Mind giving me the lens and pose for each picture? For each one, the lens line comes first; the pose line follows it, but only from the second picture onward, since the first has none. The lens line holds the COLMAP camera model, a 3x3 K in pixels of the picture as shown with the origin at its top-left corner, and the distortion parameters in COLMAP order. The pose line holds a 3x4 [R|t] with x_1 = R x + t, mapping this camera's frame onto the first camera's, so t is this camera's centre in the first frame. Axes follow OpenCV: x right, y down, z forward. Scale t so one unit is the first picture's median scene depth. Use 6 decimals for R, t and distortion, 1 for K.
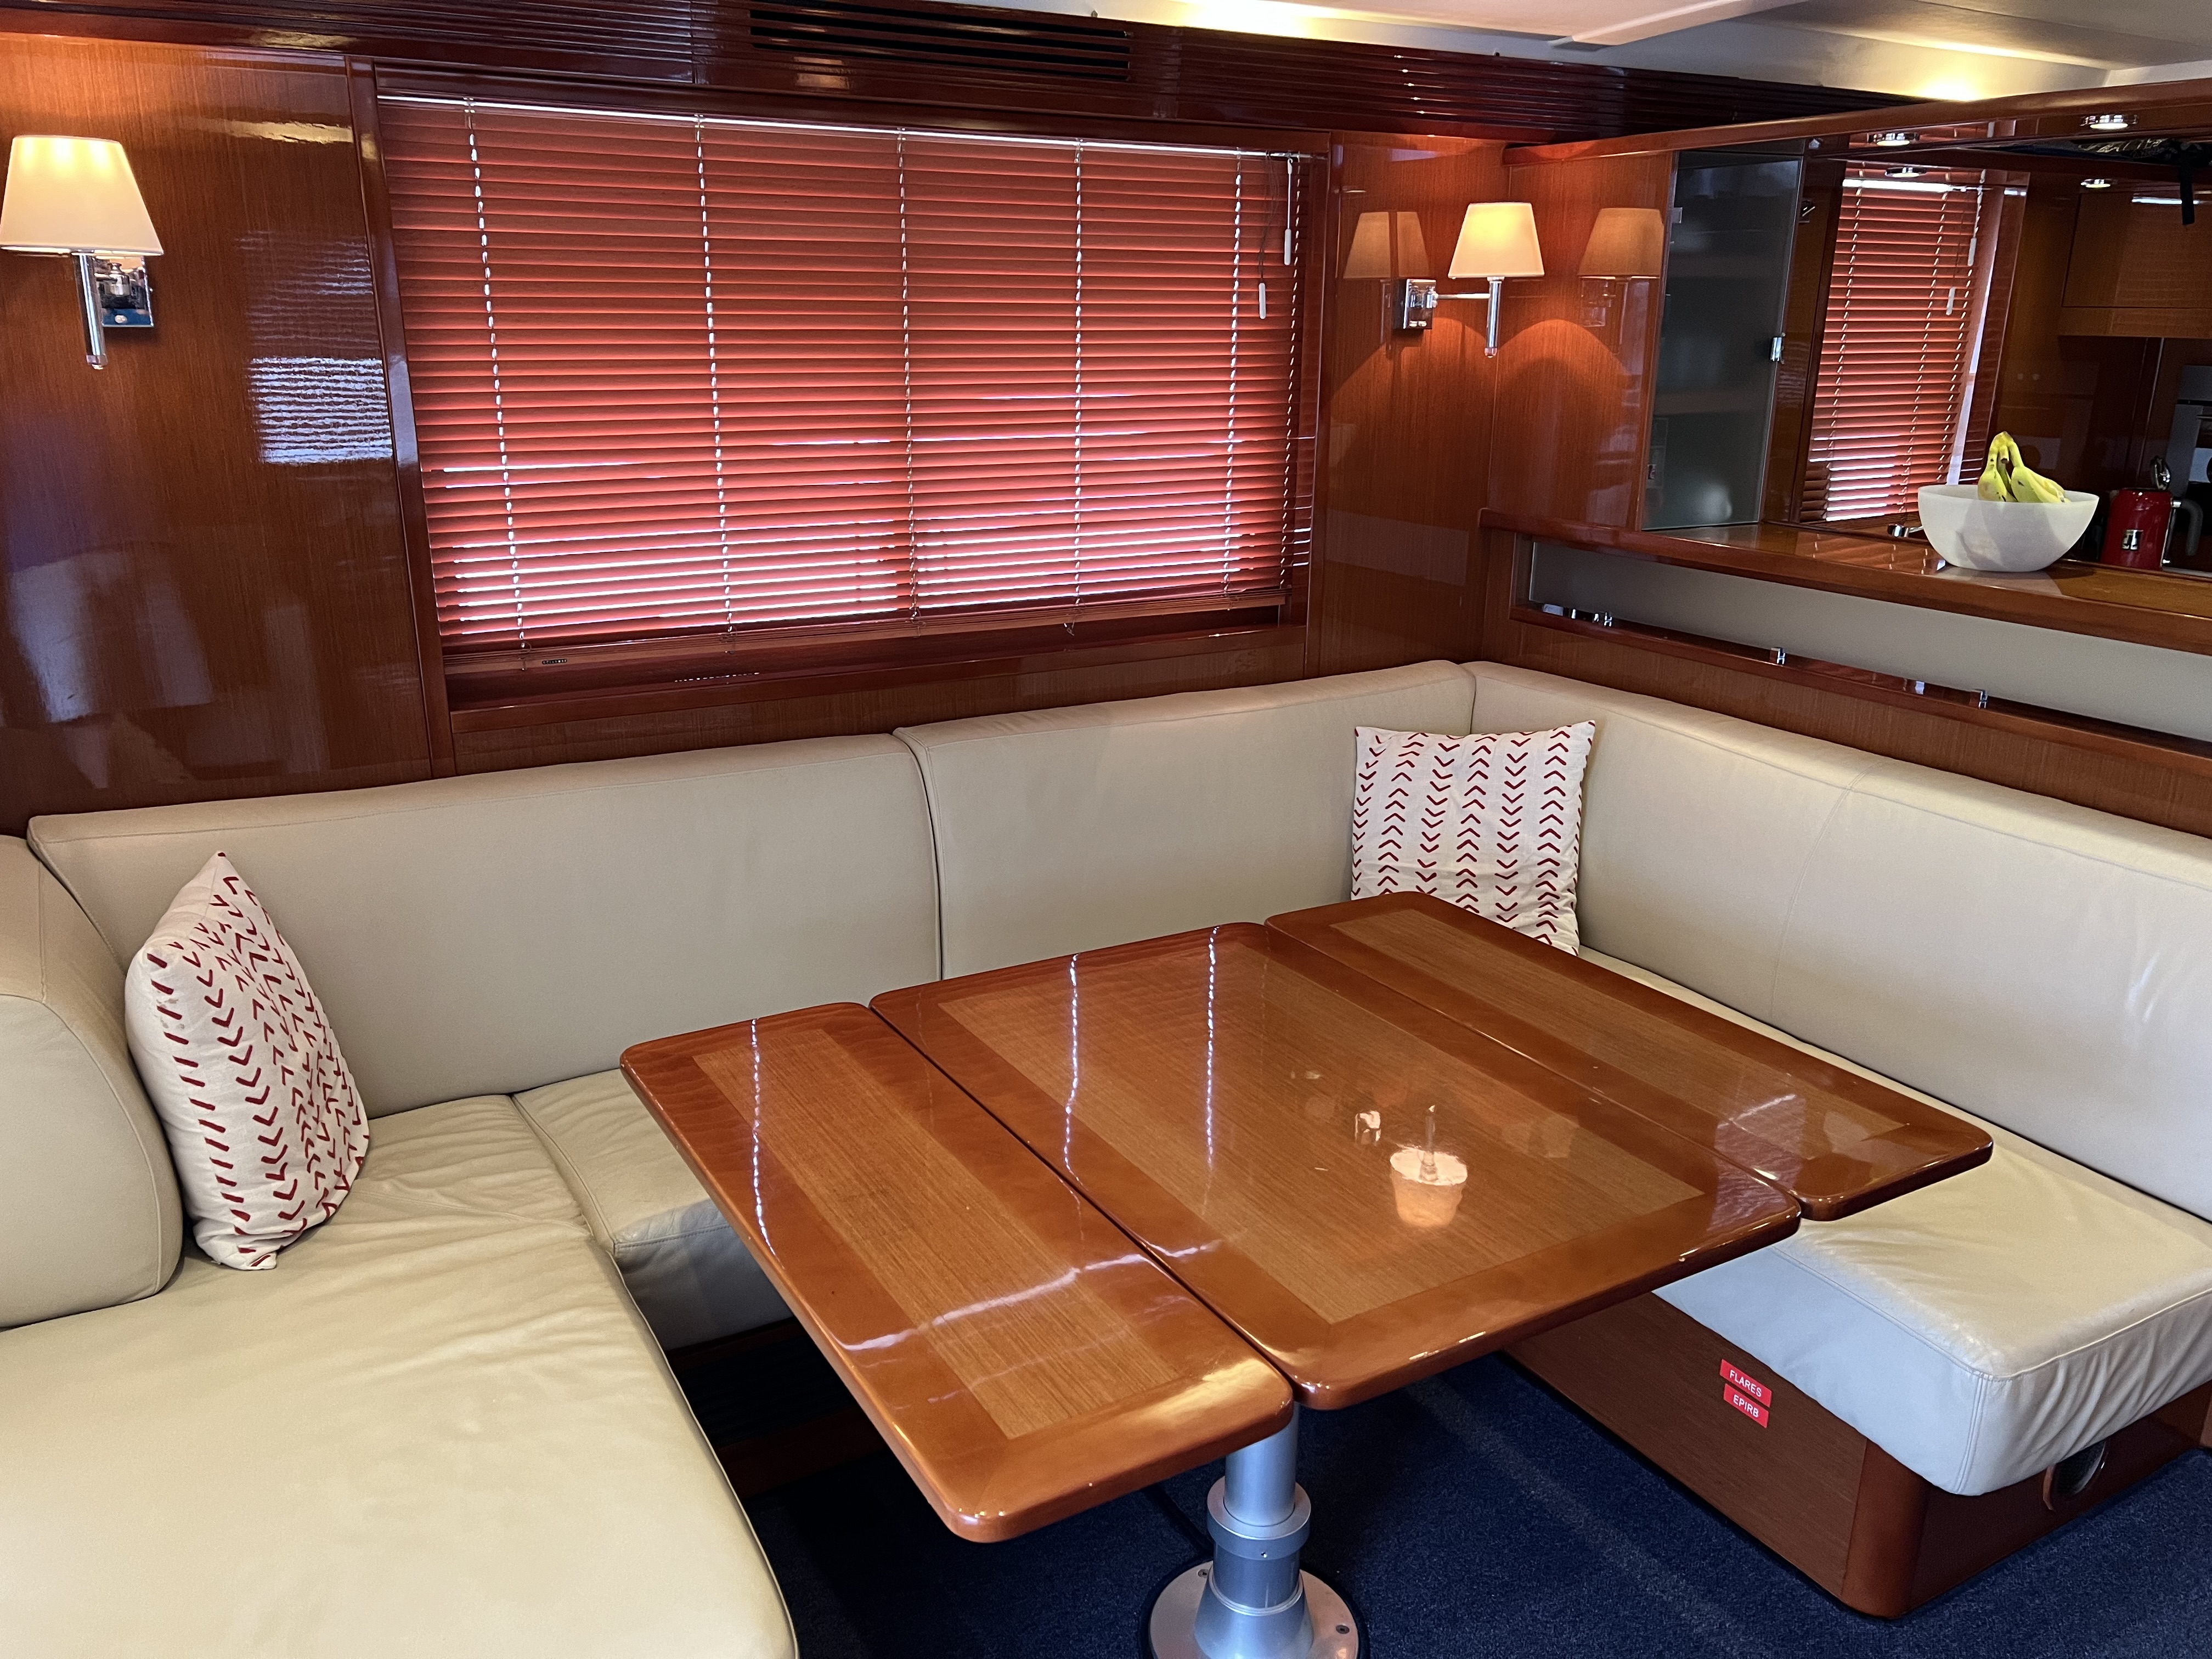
lens RADIAL K [[1656.3, 0, 1109.8], [0, 1656.3, 866.7], [0, 0, 1]] dist [0.057556, -0.070141]
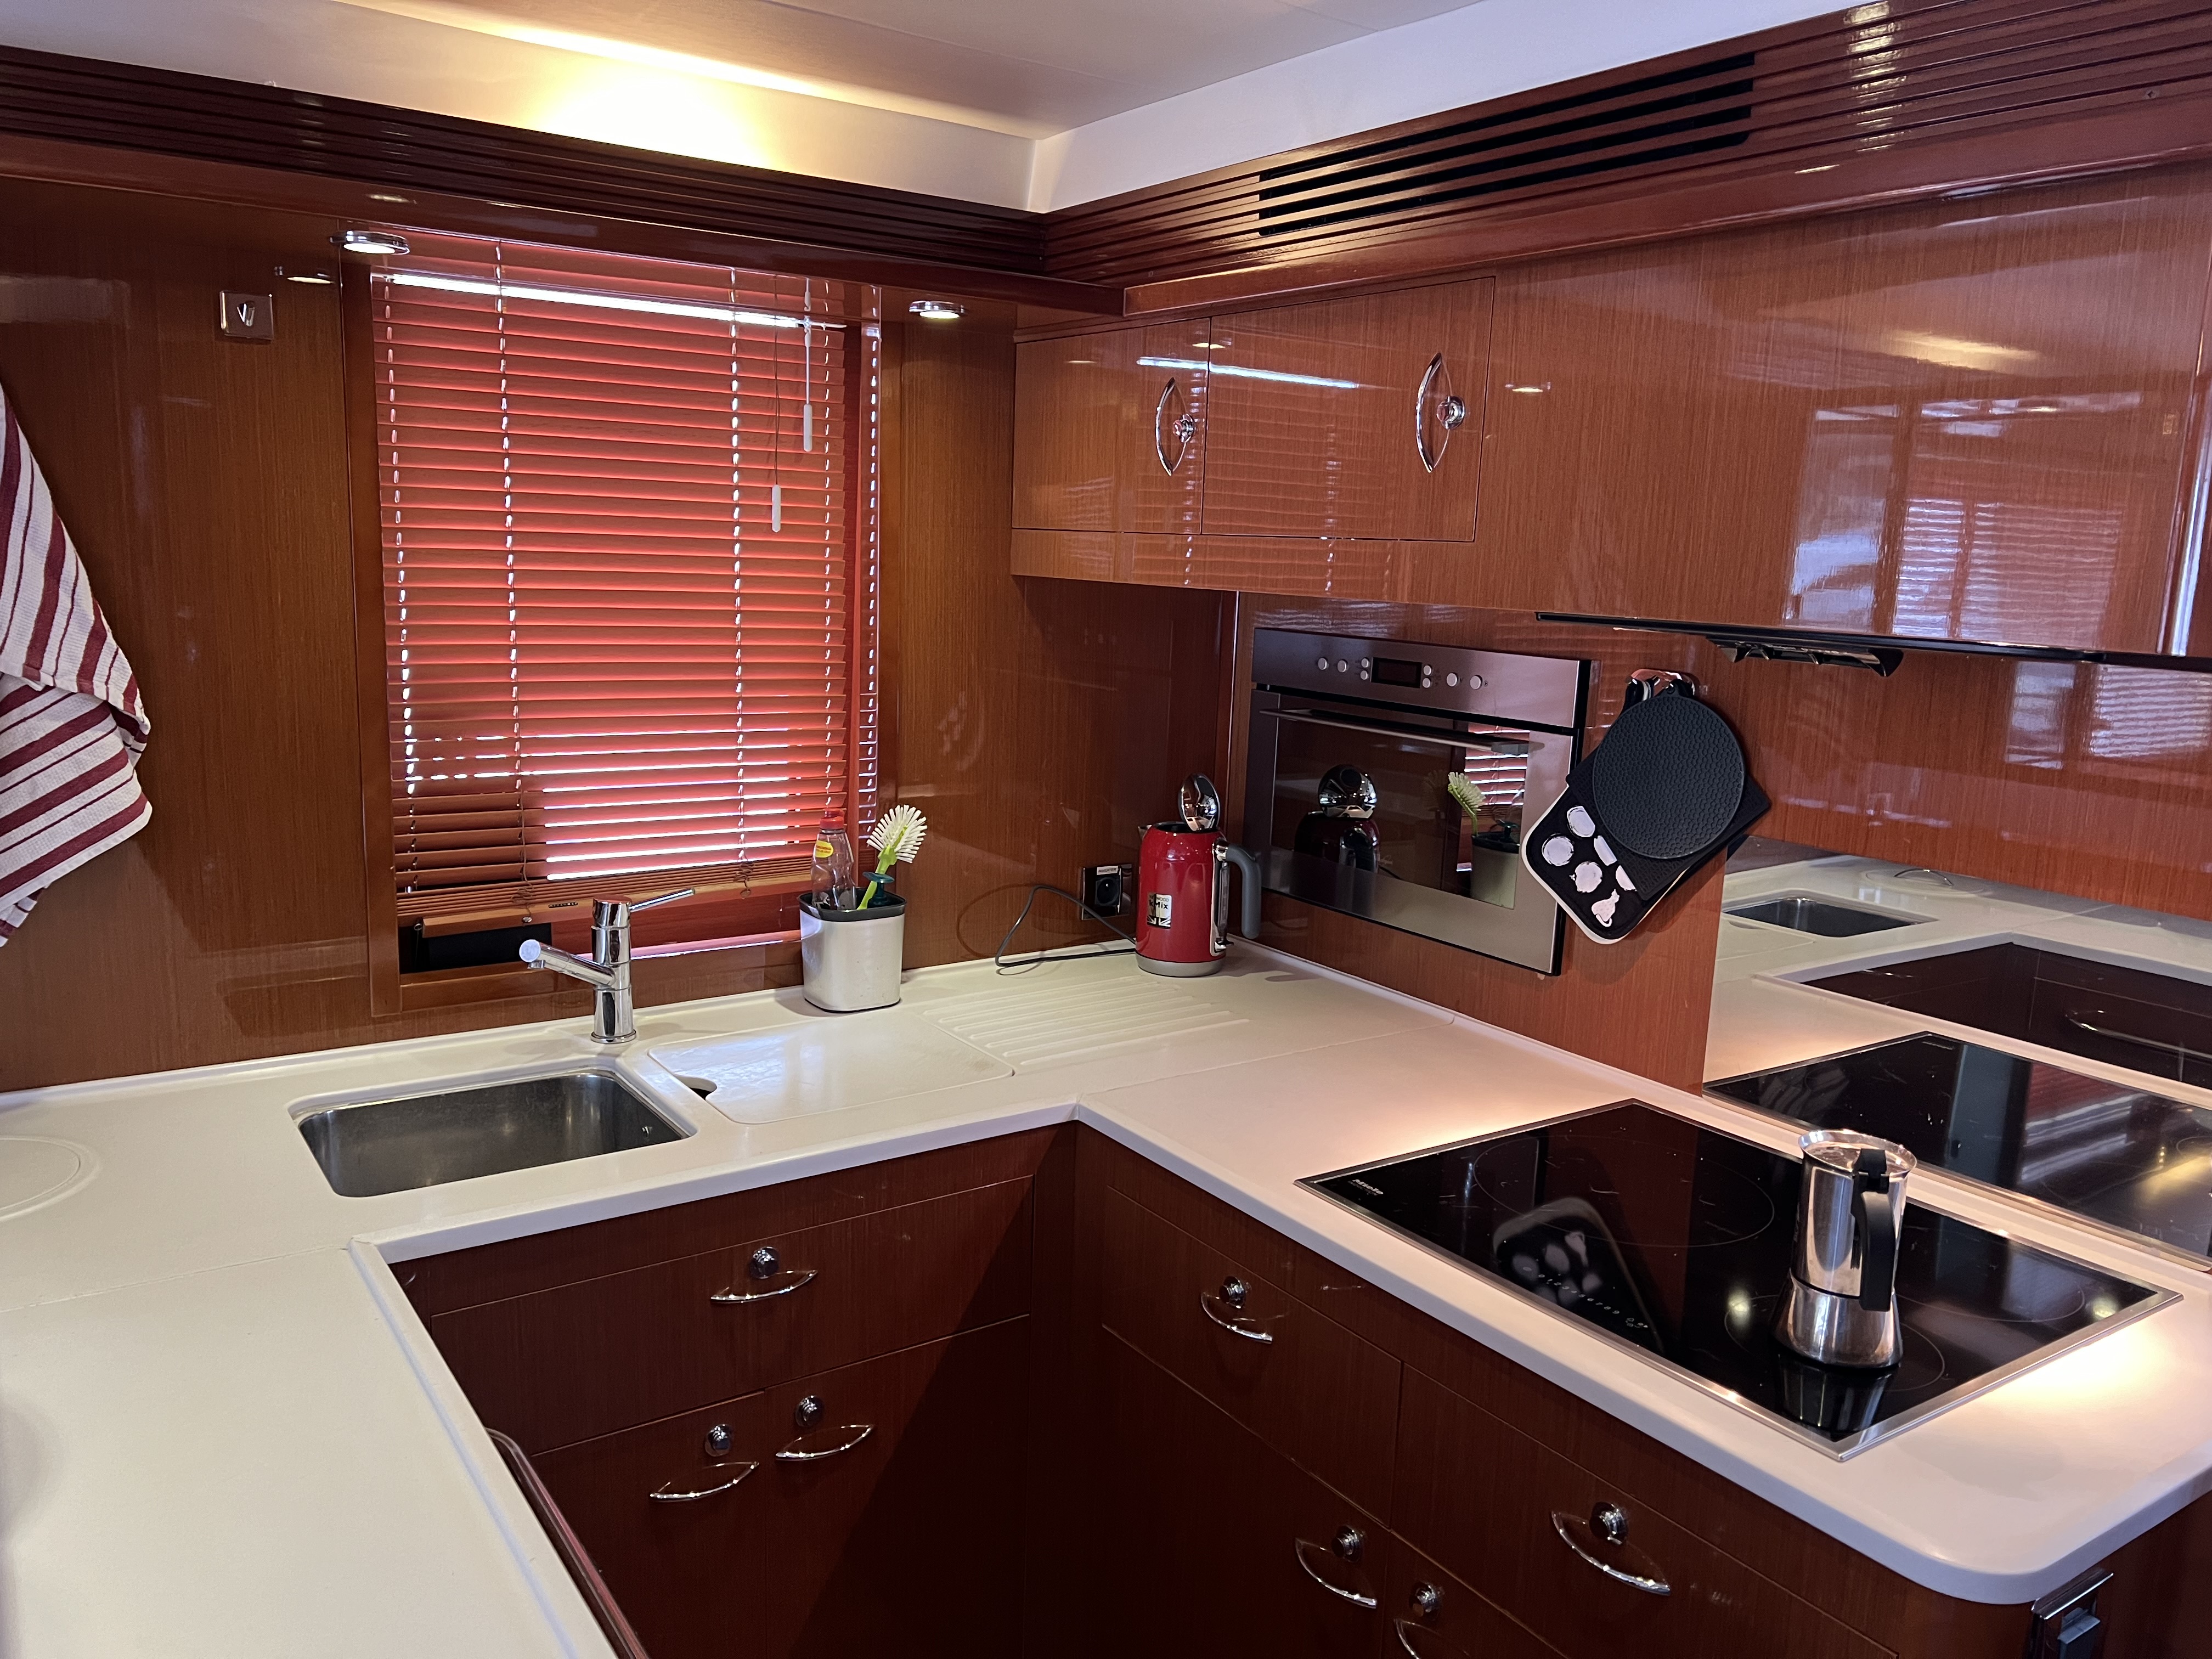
lens RADIAL K [[1682.3, 0, 1065.3], [0, 1682.3, 818.6], [0, 0, 1]] dist [0.069448, -0.081665]
pose [[0.998202, 0.025121, 0.054416, 0.589662], [-0.016332, 0.987570, -0.156326, -0.147770], [-0.057666, 0.155157, 0.986205, 0.452120]]
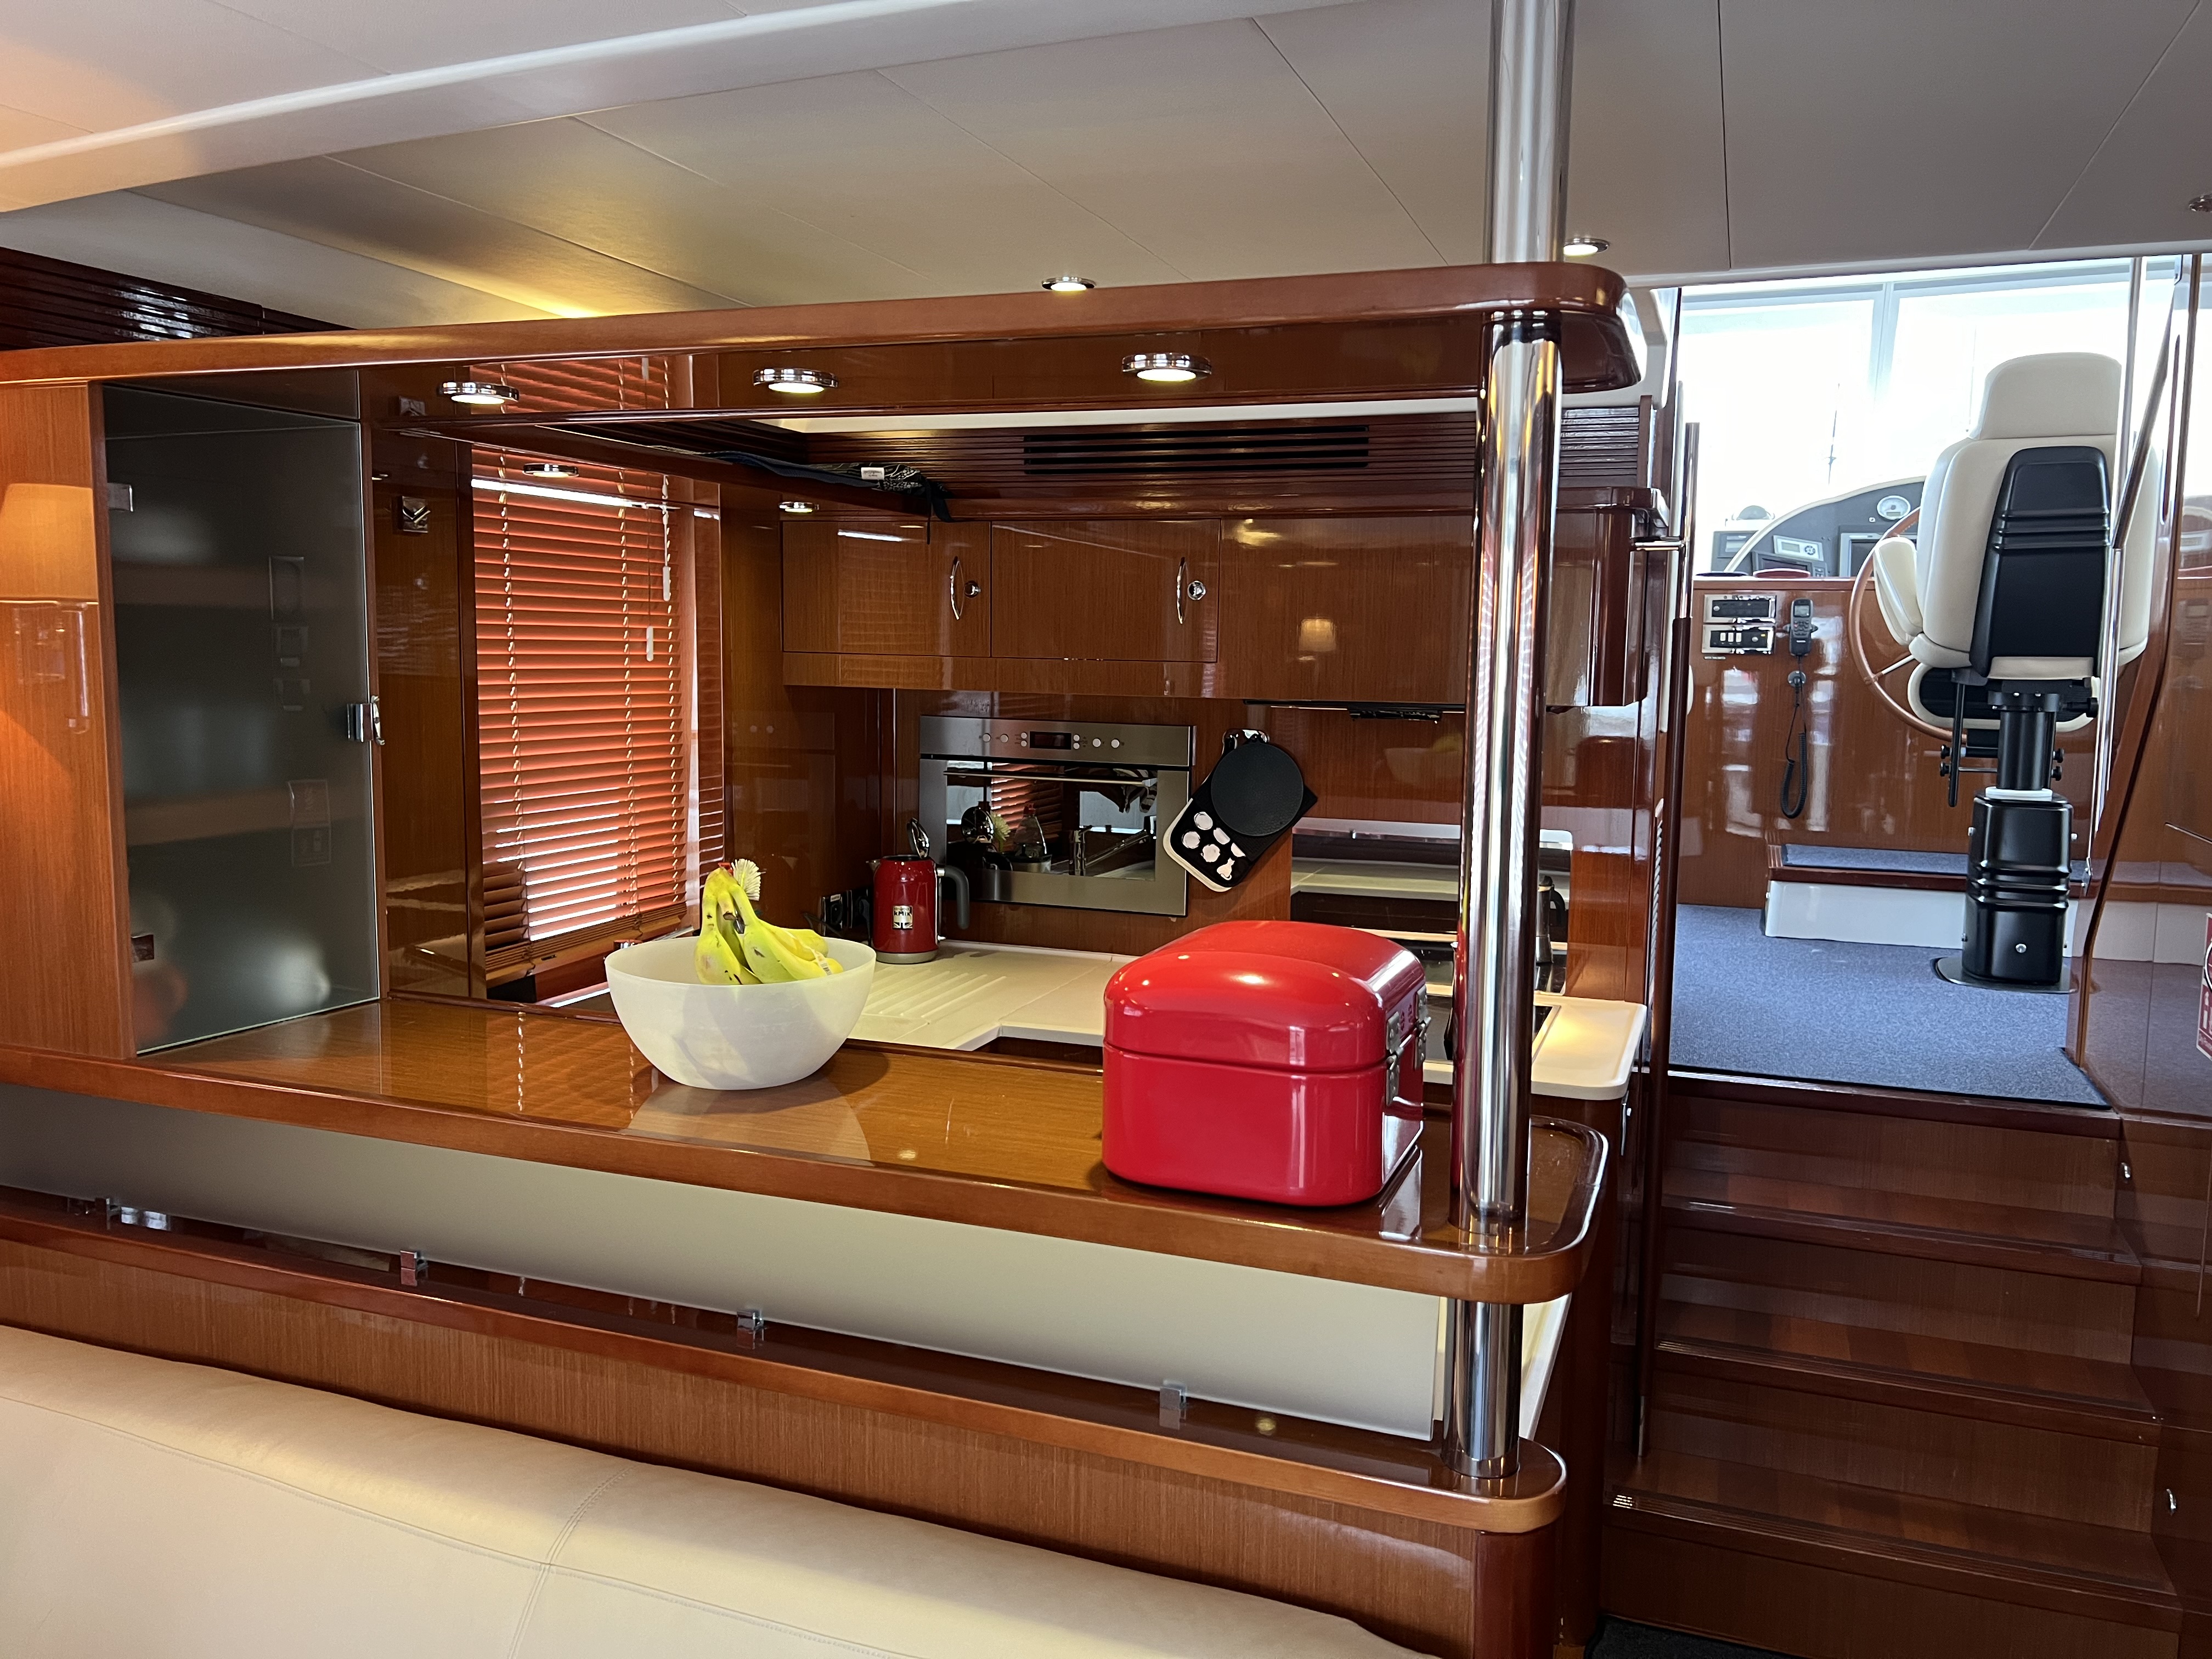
lens RADIAL K [[1696.8, 0, 1093.7], [0, 1696.8, 827.4], [0, 0, 1]] dist [0.008572, -0.003174]
pose [[0.783924, -0.056685, 0.618264, 0.182736], [0.183980, 0.972305, -0.144131, -0.110985], [-0.592971, 0.226736, 0.772642, 0.311152]]
